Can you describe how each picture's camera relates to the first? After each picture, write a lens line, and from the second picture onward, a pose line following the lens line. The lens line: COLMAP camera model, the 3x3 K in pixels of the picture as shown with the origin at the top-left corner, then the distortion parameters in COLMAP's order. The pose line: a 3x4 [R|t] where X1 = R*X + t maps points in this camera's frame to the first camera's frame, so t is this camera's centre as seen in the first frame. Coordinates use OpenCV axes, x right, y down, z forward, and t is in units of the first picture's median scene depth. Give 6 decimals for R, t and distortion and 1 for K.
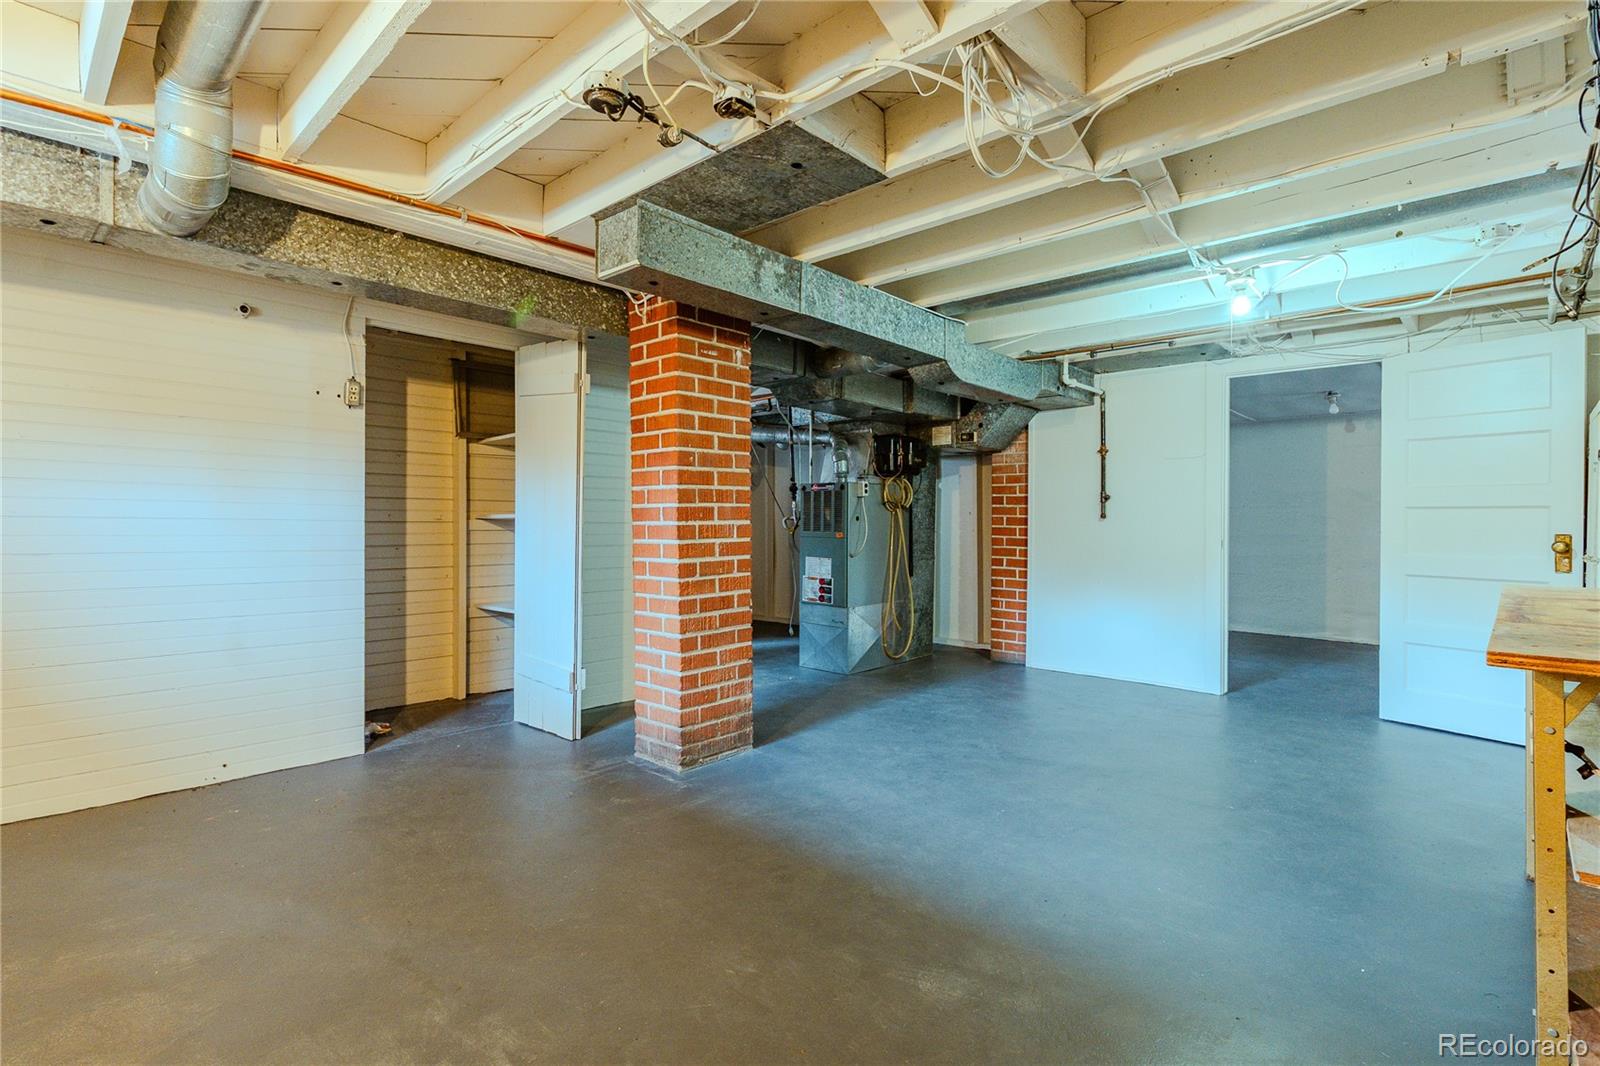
lens RADIAL K [[762.1, 0, 803.8], [0, 762.1, 530.4], [0, 0, 1]] dist [0.004736, -0.000302]
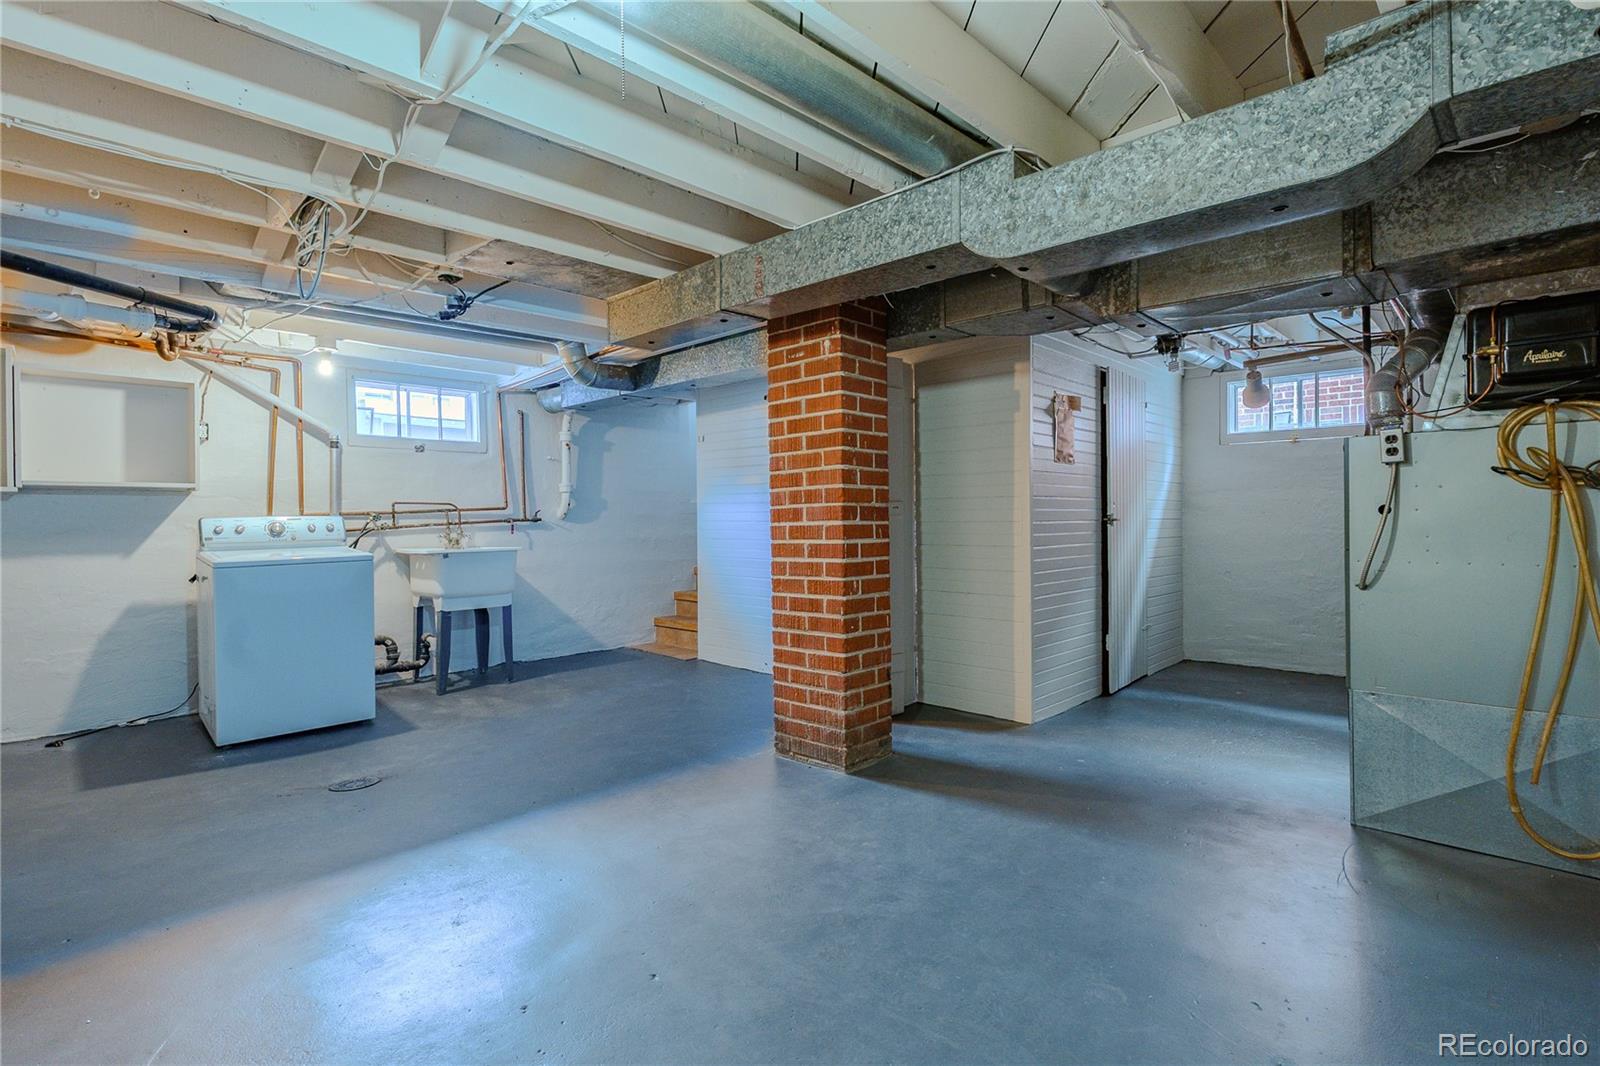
lens RADIAL K [[762.1, 0, 797.1], [0, 762.1, 528.6], [0, 0, 1]] dist [0.004736, -0.000302]
pose [[-0.019209, 0.011329, -0.999751, 0.874359], [0.000032, 0.999936, 0.011331, -0.014855], [0.999815, 0.000186, -0.019208, 1.003727]]
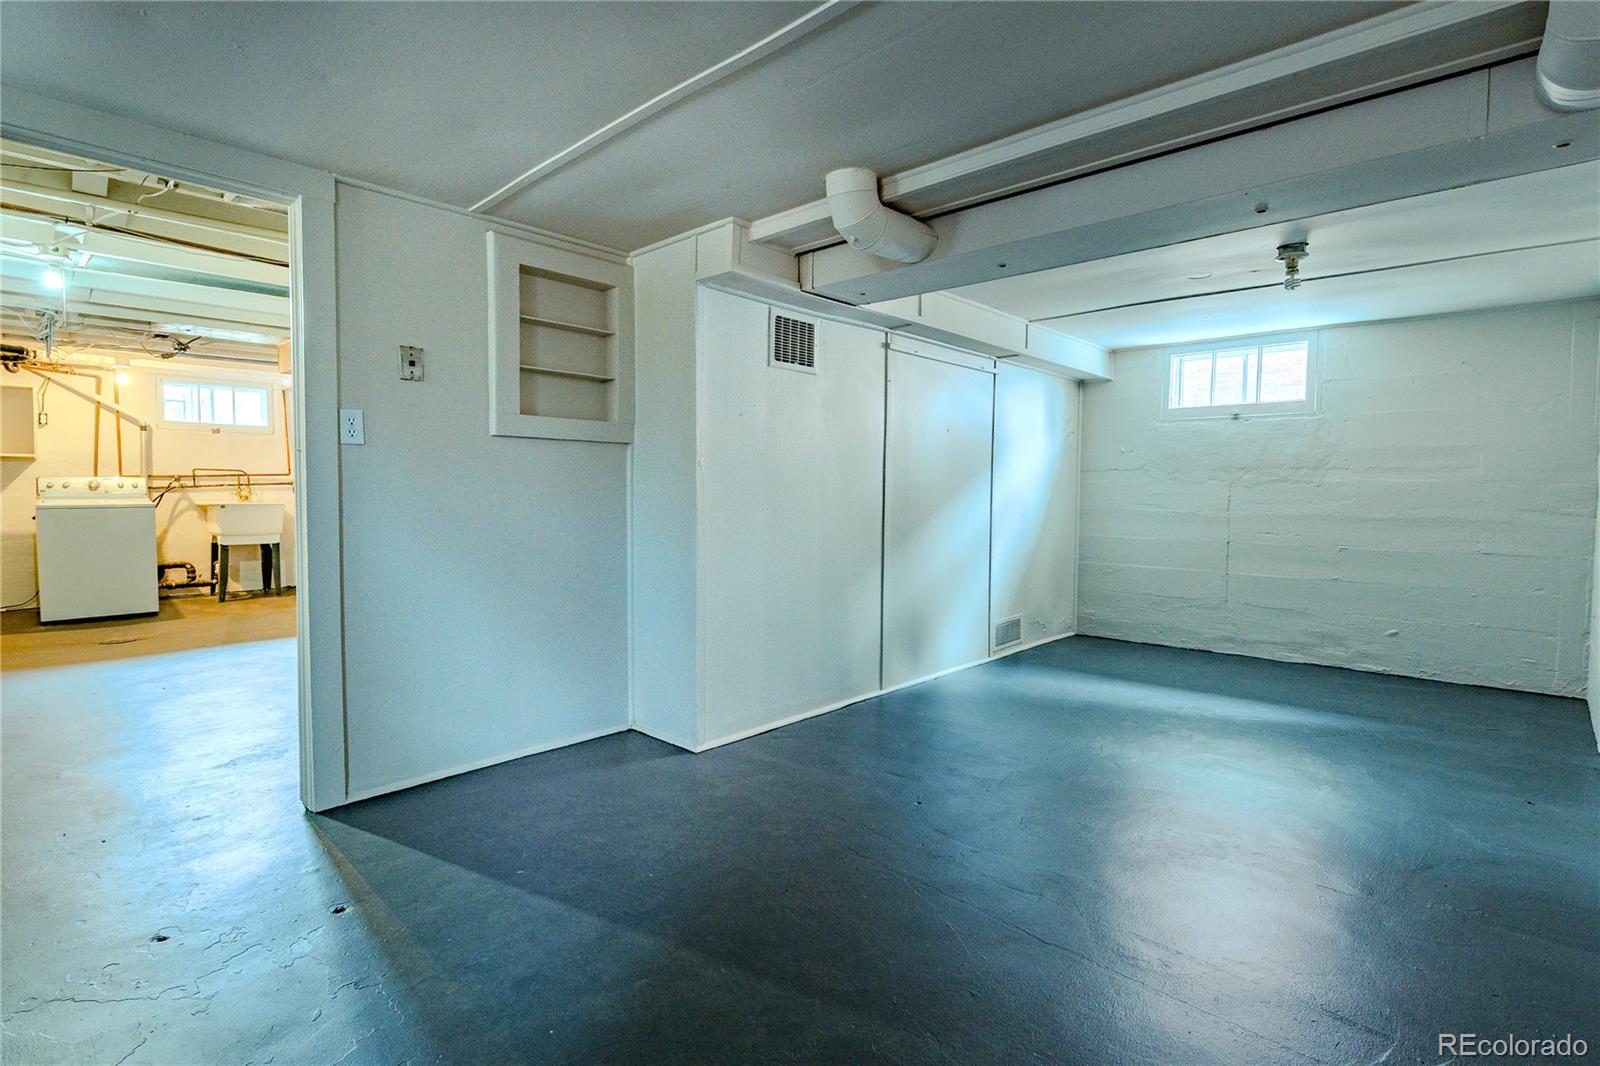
lens RADIAL K [[762.1, 0, 806.8], [0, 762.1, 523.8], [0, 0, 1]] dist [0.004736, -0.000302]
pose [[-0.001021, 0.041038, -0.999157, 1.596098], [-0.013542, 0.999065, 0.041048, -0.006069], [0.999908, 0.013573, -0.000465, 1.986100]]
